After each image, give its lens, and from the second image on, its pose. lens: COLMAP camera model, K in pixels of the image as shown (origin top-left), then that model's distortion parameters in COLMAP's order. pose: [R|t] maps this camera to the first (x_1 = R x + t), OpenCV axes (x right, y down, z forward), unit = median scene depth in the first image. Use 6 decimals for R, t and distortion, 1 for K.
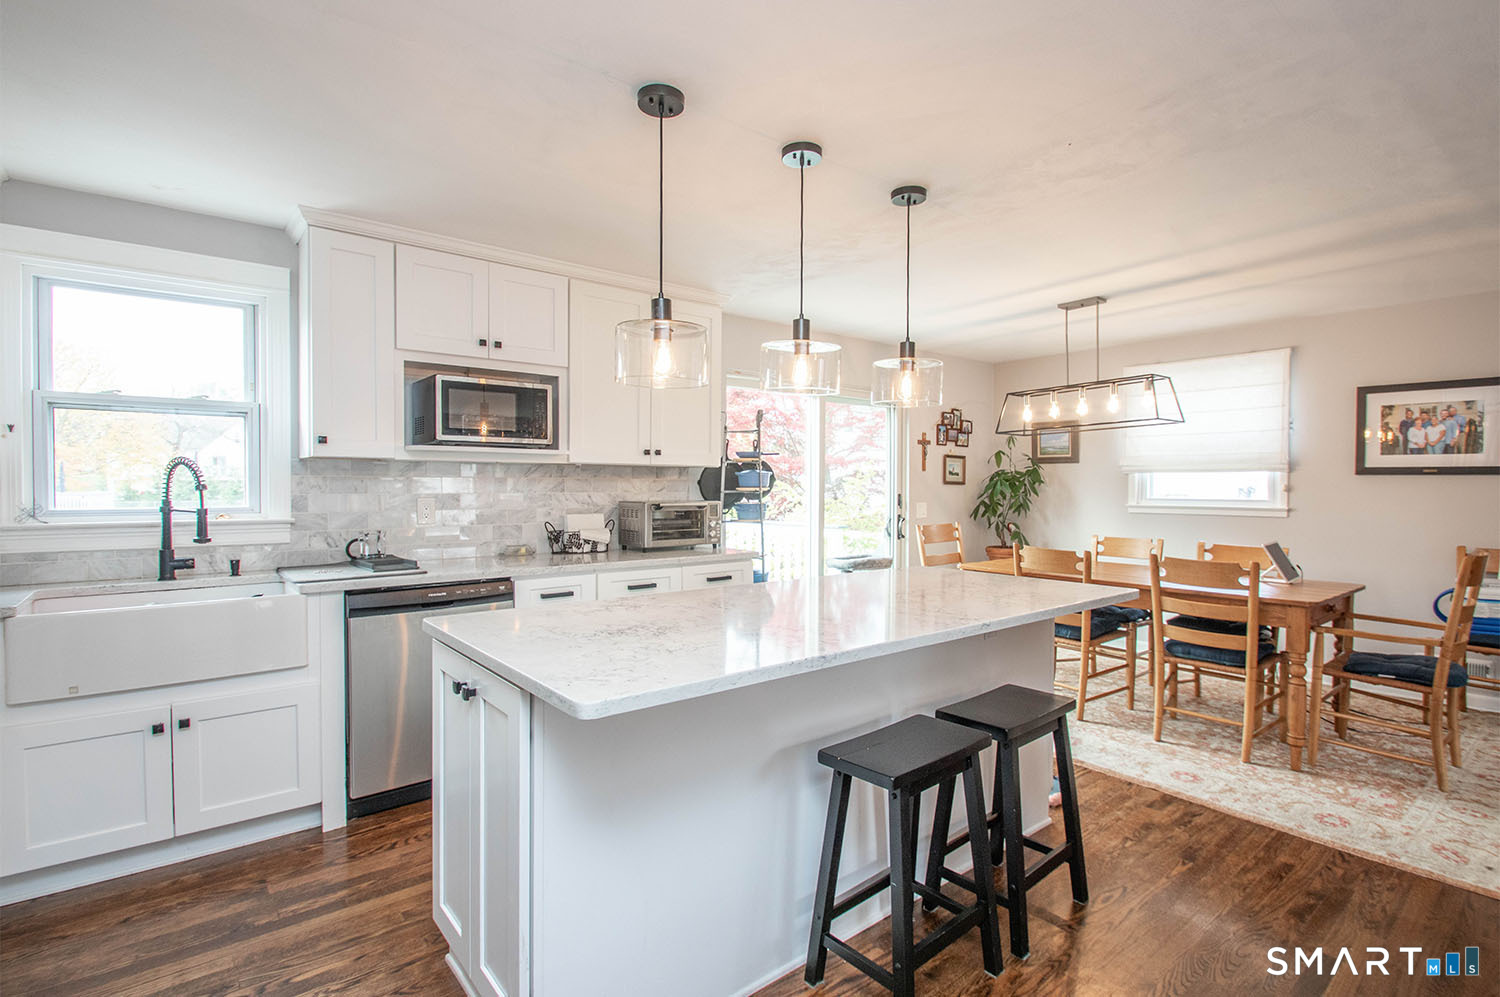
lens RADIAL K [[710.4, 0, 755.2], [0, 710.4, 488.3], [0, 0, 1]] dist [0.025526, -0.023117]
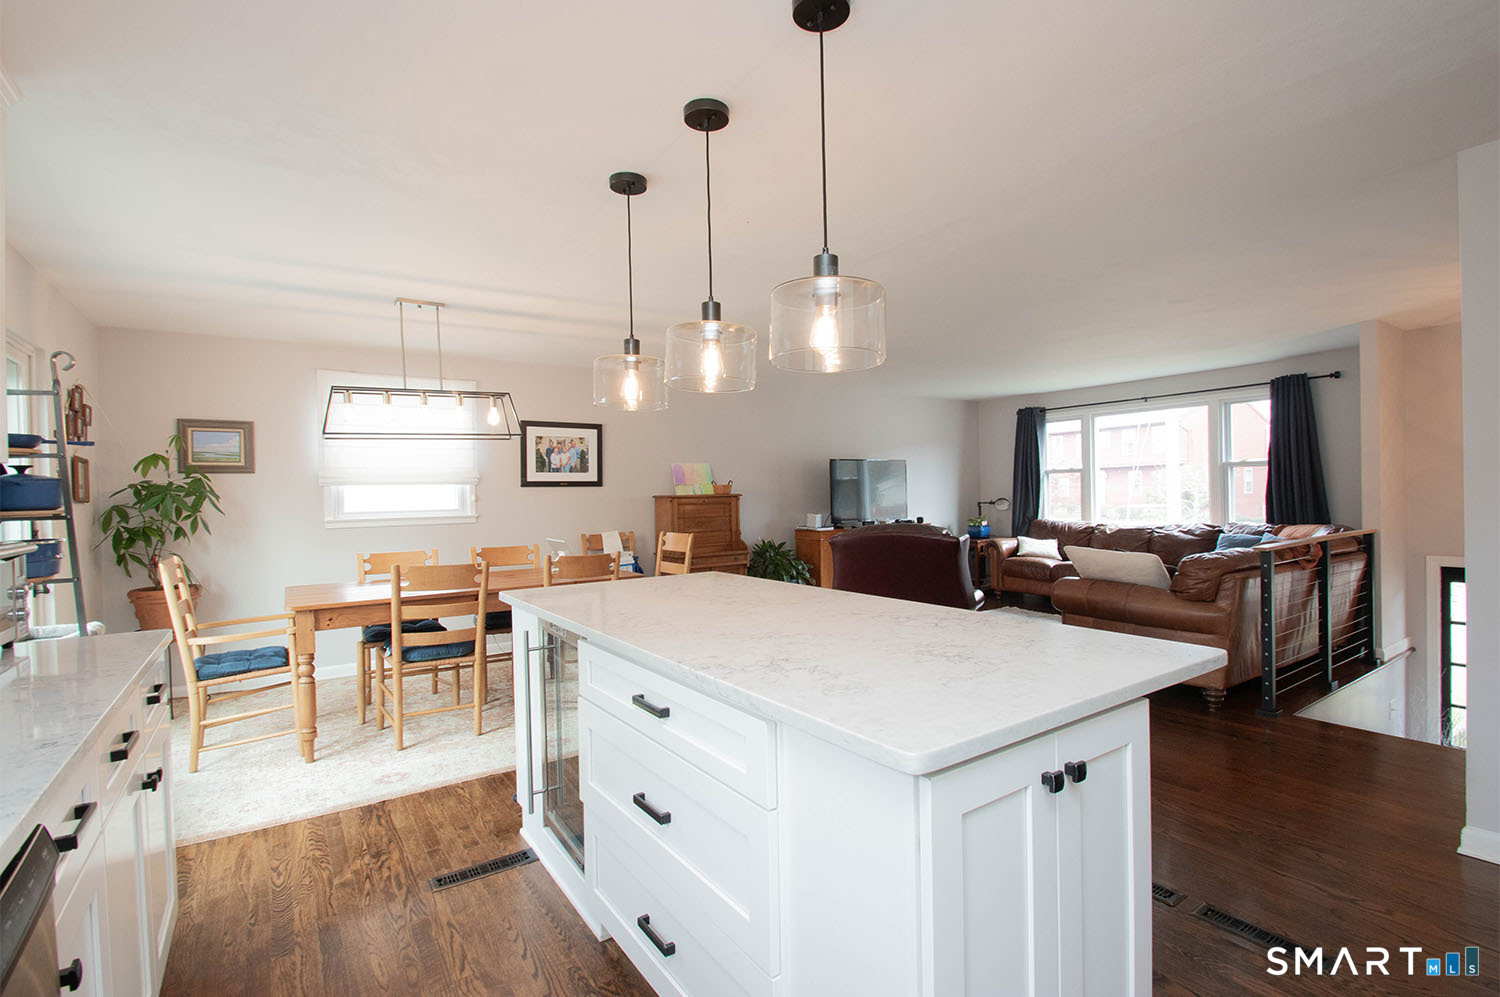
lens RADIAL K [[716.1, 0, 750.0], [0, 716.1, 498.5], [0, 0, 1]] dist [-0.000110, -0.000067]
pose [[0.081920, -0.011812, 0.996569, -0.448232], [0.025277, 0.999633, 0.009770, -0.000091], [-0.996318, 0.024390, 0.082188, 0.487822]]
